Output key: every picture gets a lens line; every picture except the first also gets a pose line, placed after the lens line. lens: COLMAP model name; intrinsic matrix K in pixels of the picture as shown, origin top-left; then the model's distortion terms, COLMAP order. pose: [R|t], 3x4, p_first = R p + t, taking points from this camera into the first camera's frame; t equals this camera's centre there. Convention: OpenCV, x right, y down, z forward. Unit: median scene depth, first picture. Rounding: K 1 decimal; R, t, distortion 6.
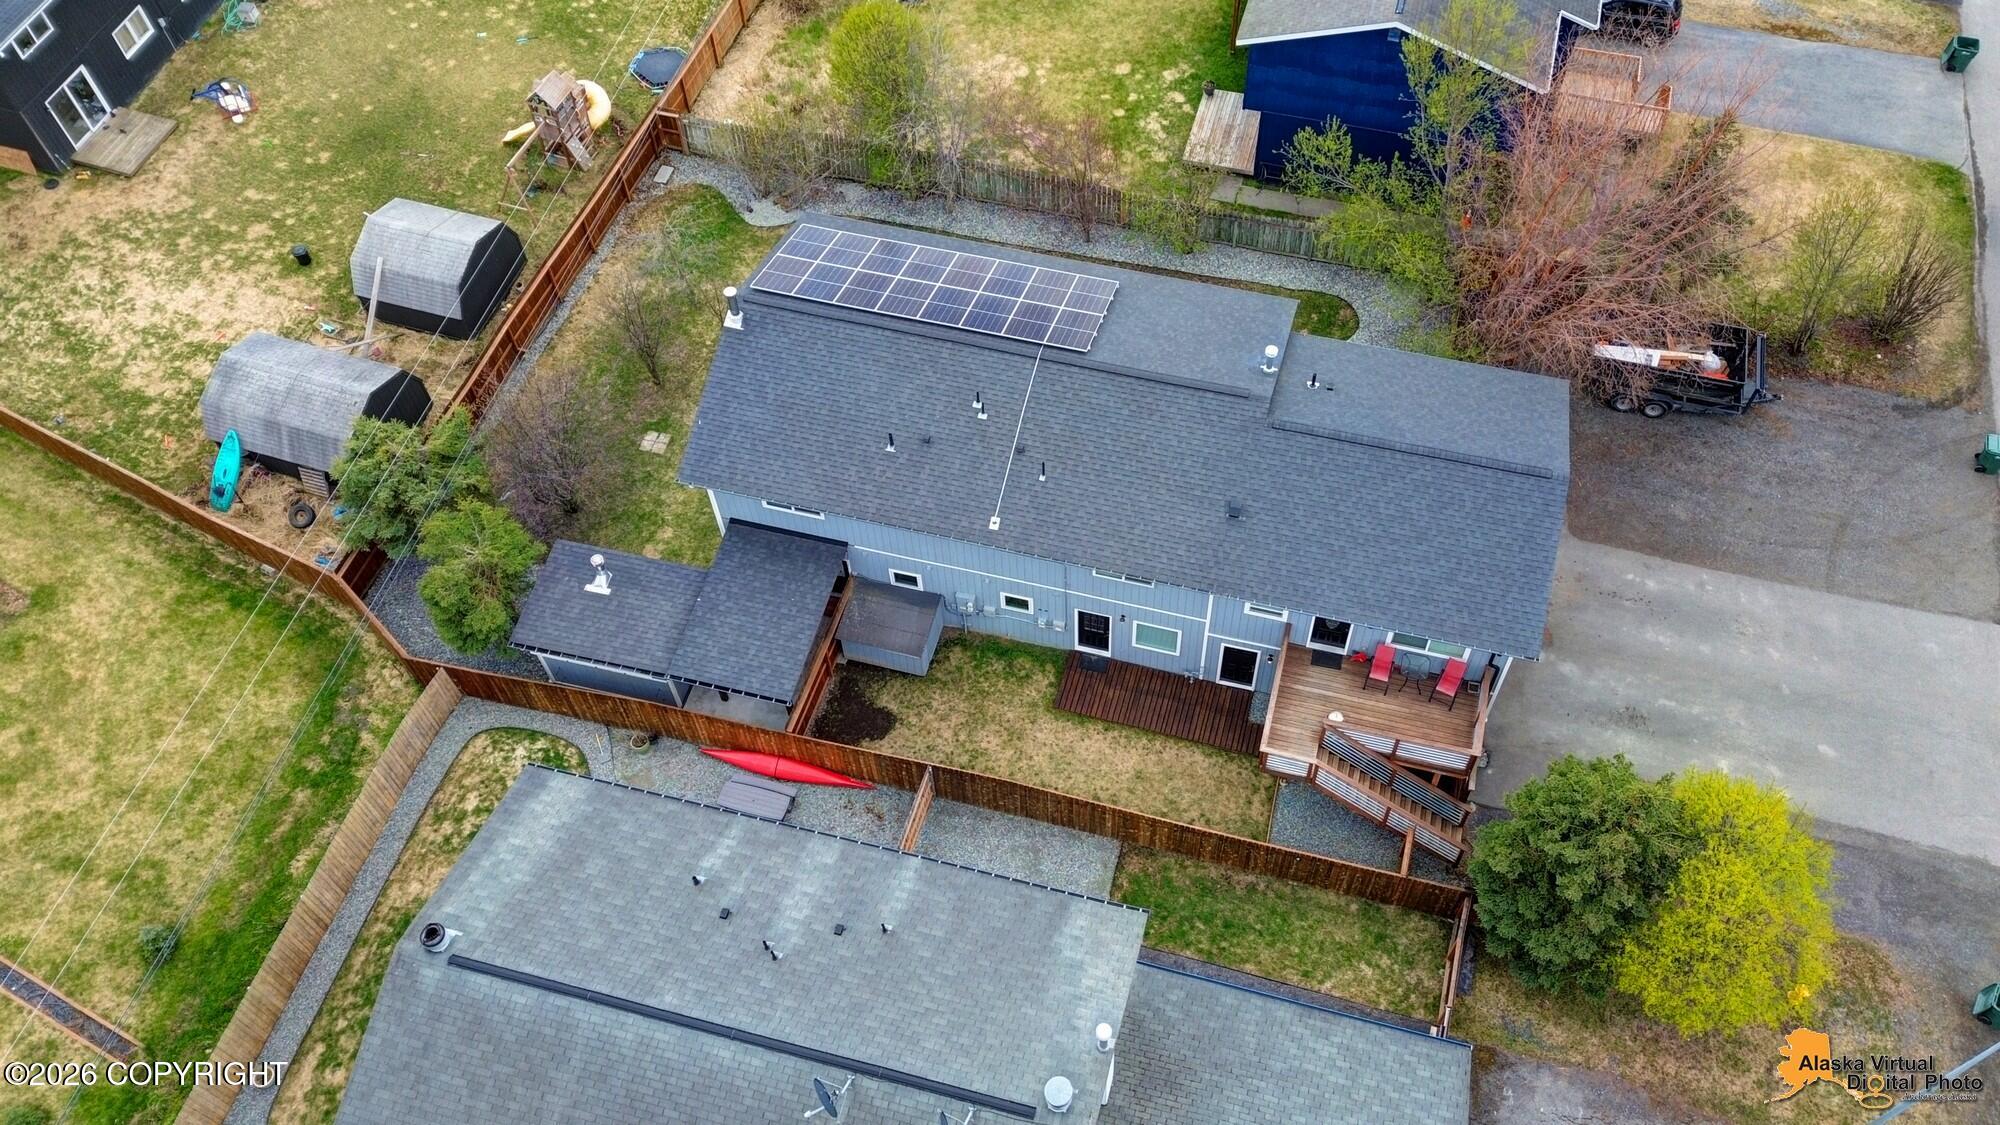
lens RADIAL K [[1596.9, 0, 1069.0], [0, 1596.9, 561.2], [0, 0, 1]] dist [0.048800, -0.036374]
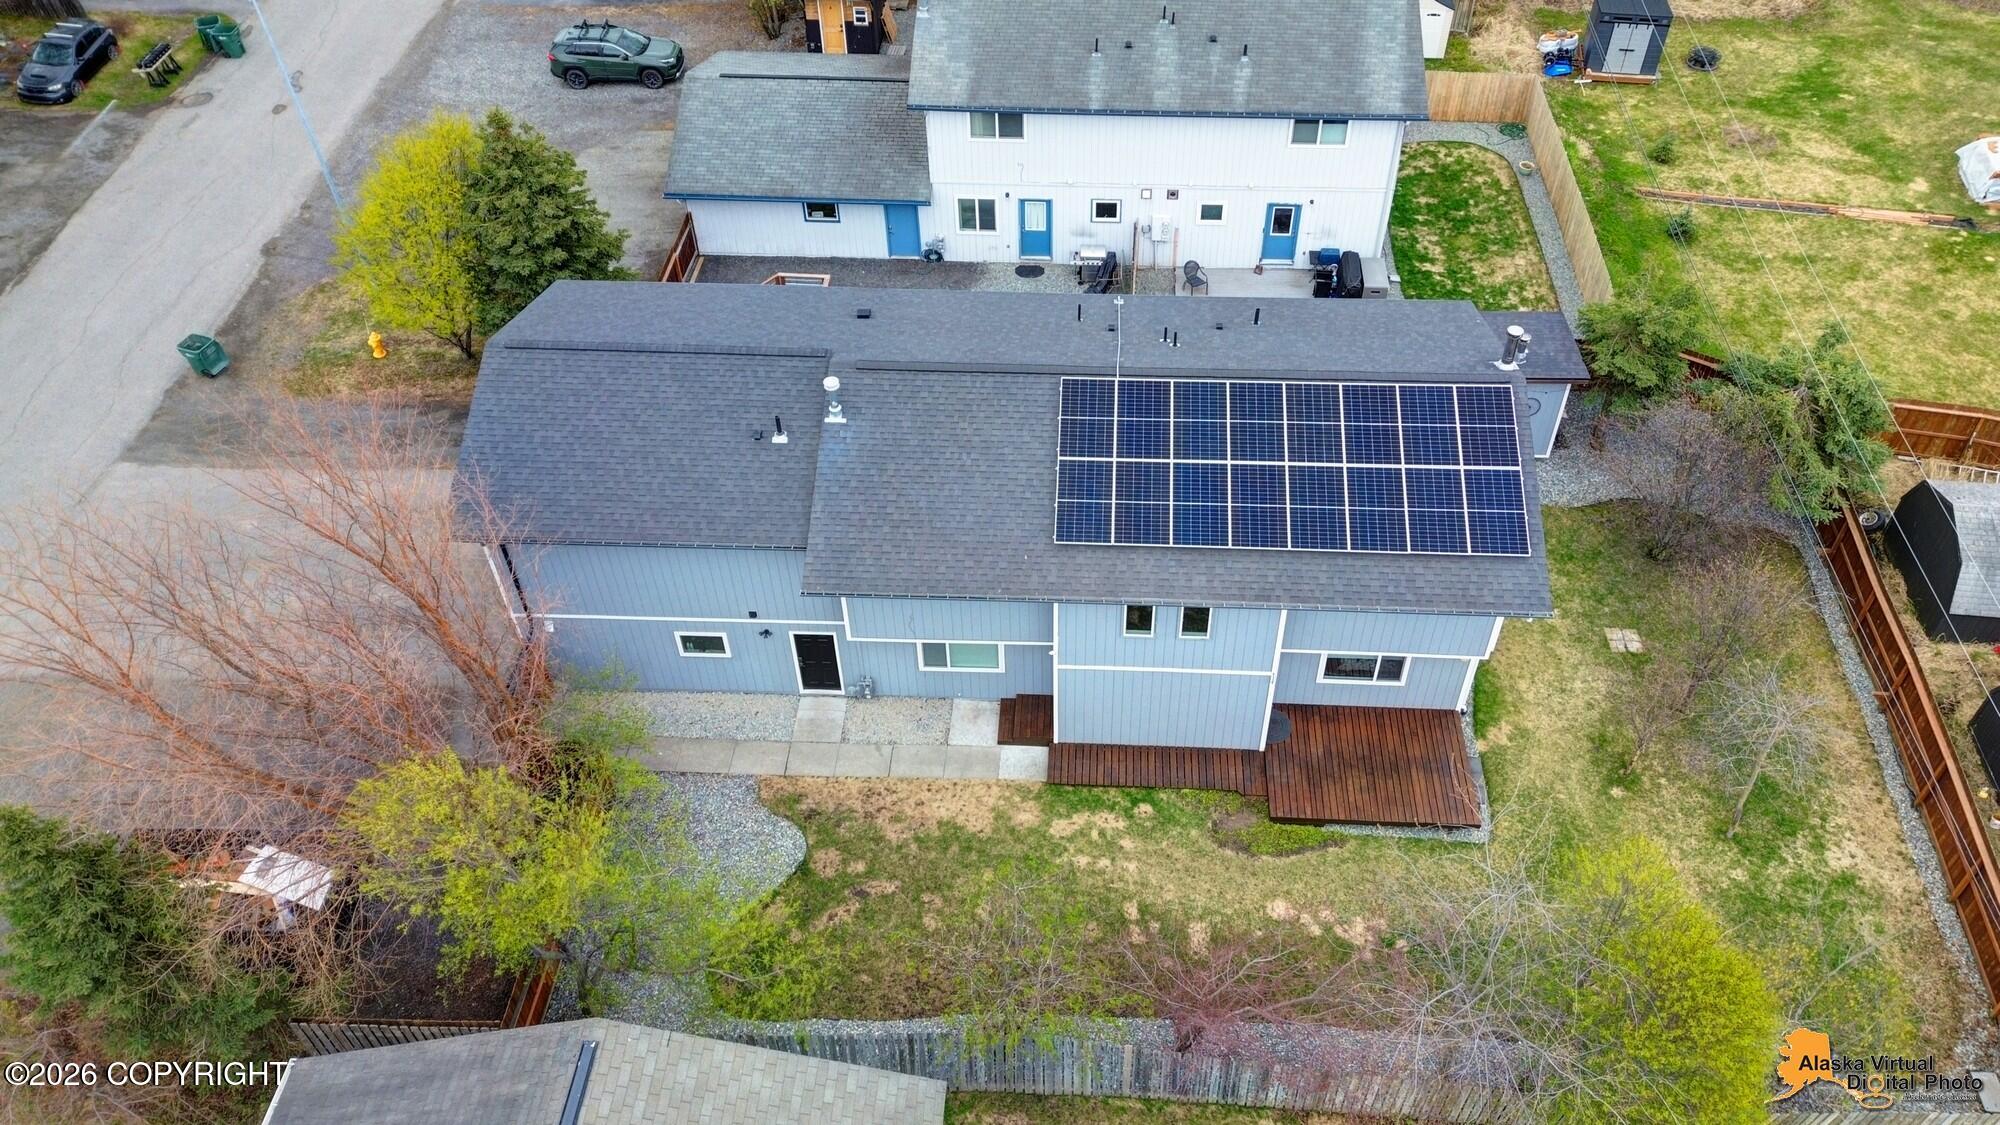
lens RADIAL K [[1489.5, 0, 1027.9], [0, 1489.5, 590.6], [0, 0, 1]] dist [0.033581, -0.013215]
pose [[-0.979713, 0.150646, -0.132167, 0.136042], [-0.162220, -0.208888, 0.964391, -0.823632], [0.117674, 0.966267, 0.229089, 0.876562]]
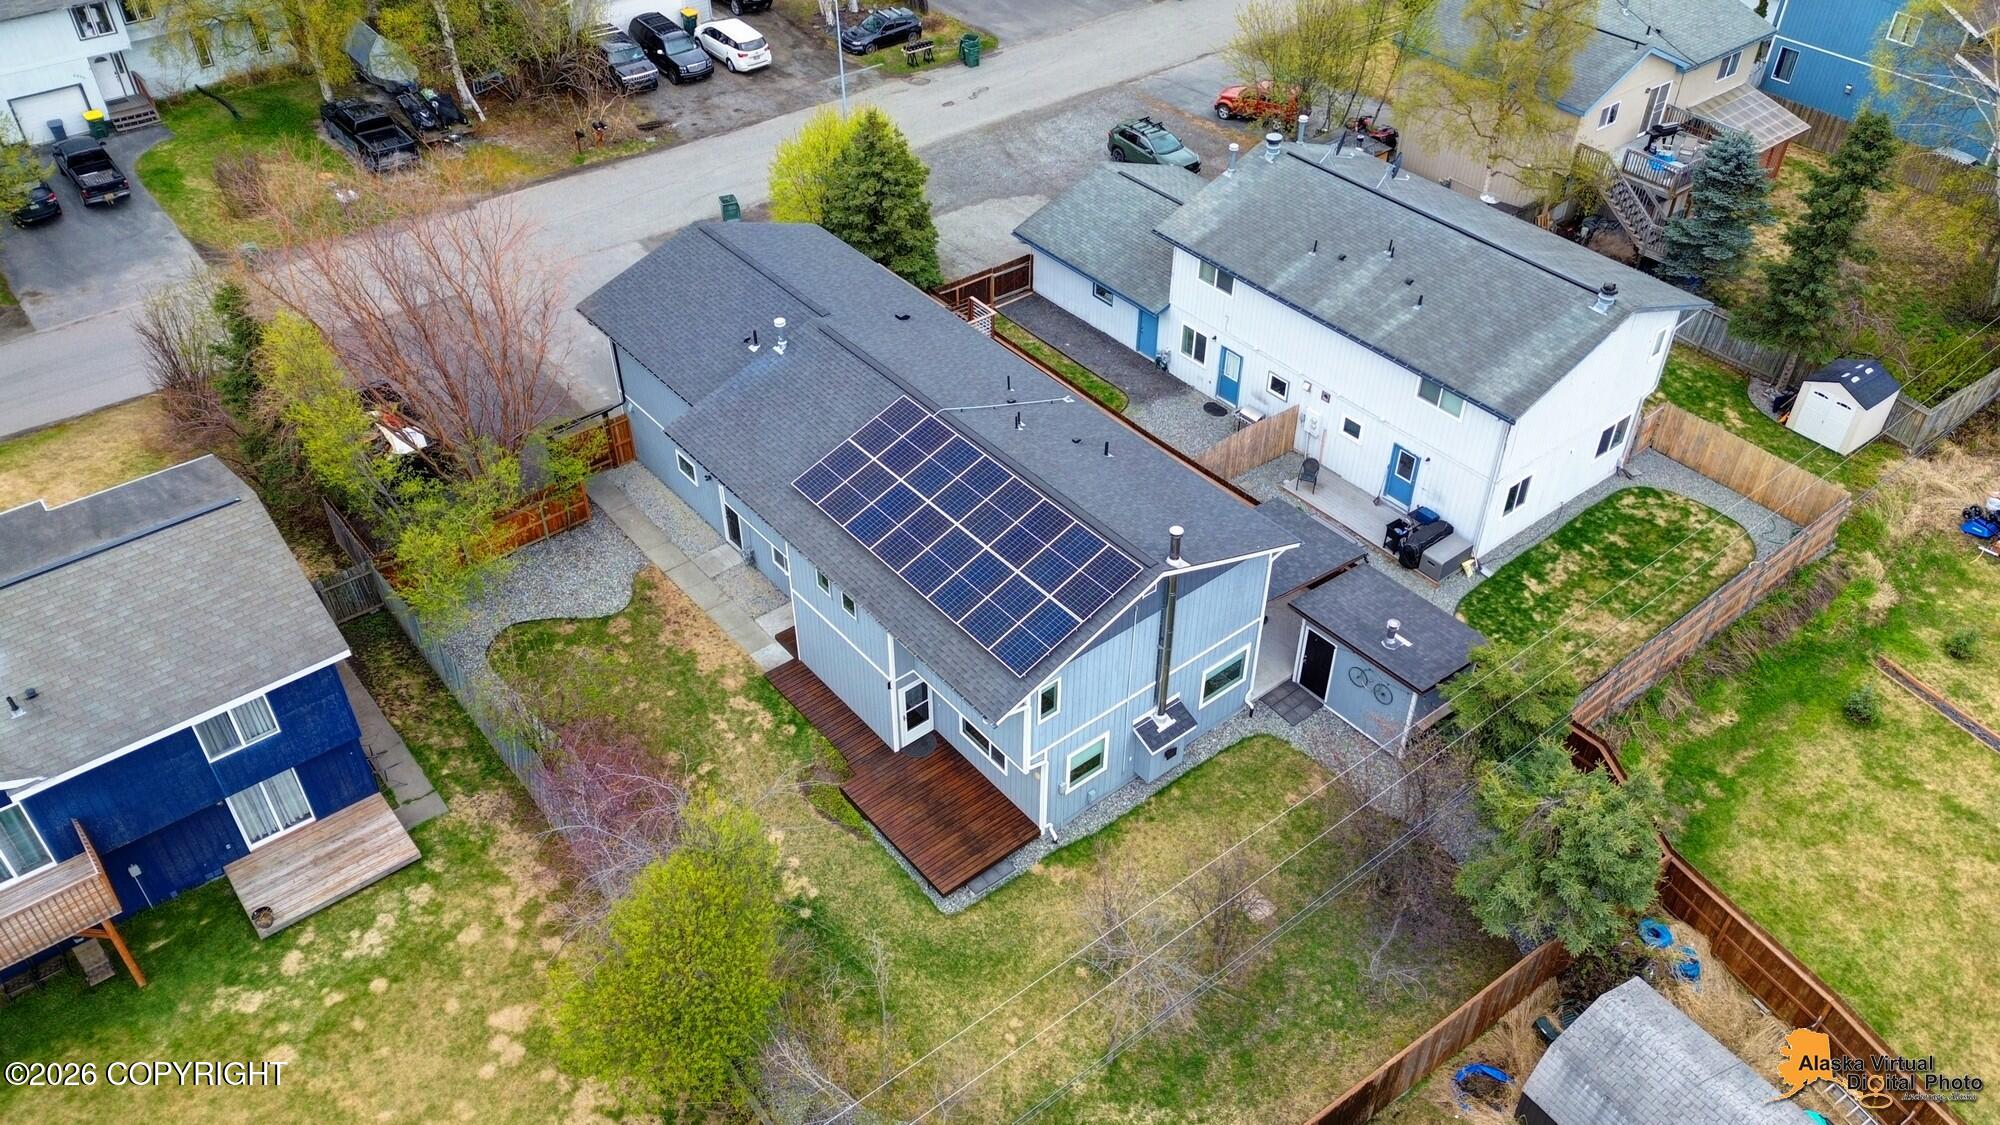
lens RADIAL K [[1489.5, 0, 985.1], [0, 1489.5, 557.0], [0, 0, 1]] dist [0.033581, -0.013215]
pose [[-0.800729, -0.383123, 0.460489, -0.480177], [0.496889, 0.004542, 0.867802, -0.880011], [-0.334567, 0.923686, 0.186733, 0.848193]]
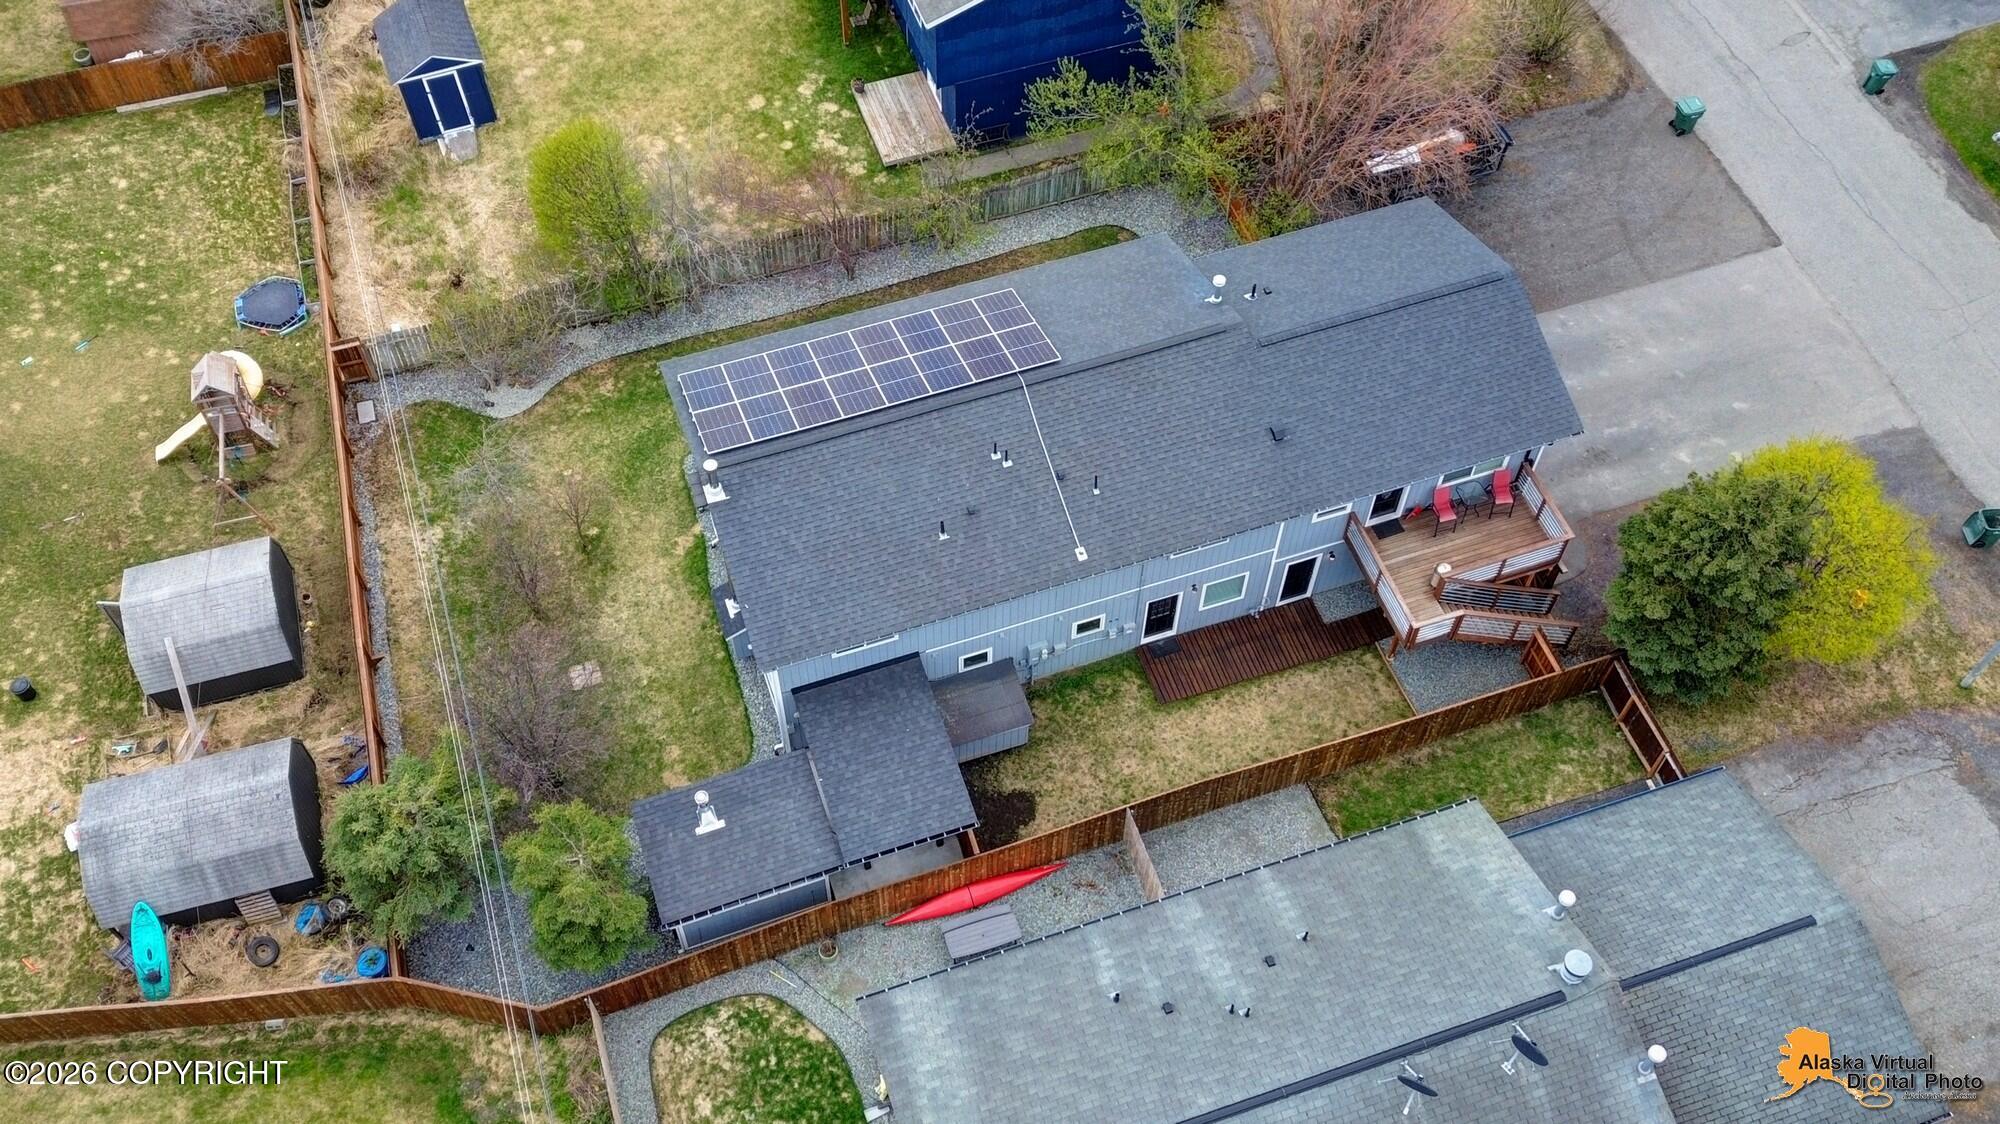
lens RADIAL K [[1800.8, 0, 993.8], [0, 1800.8, 560.3], [0, 0, 1]] dist [0.045195, -0.014119]
pose [[0.834041, -0.454292, 0.313040, -0.400433], [0.454749, 0.887358, 0.076154, -0.117593], [-0.312375, 0.078839, 0.946682, -0.020871]]
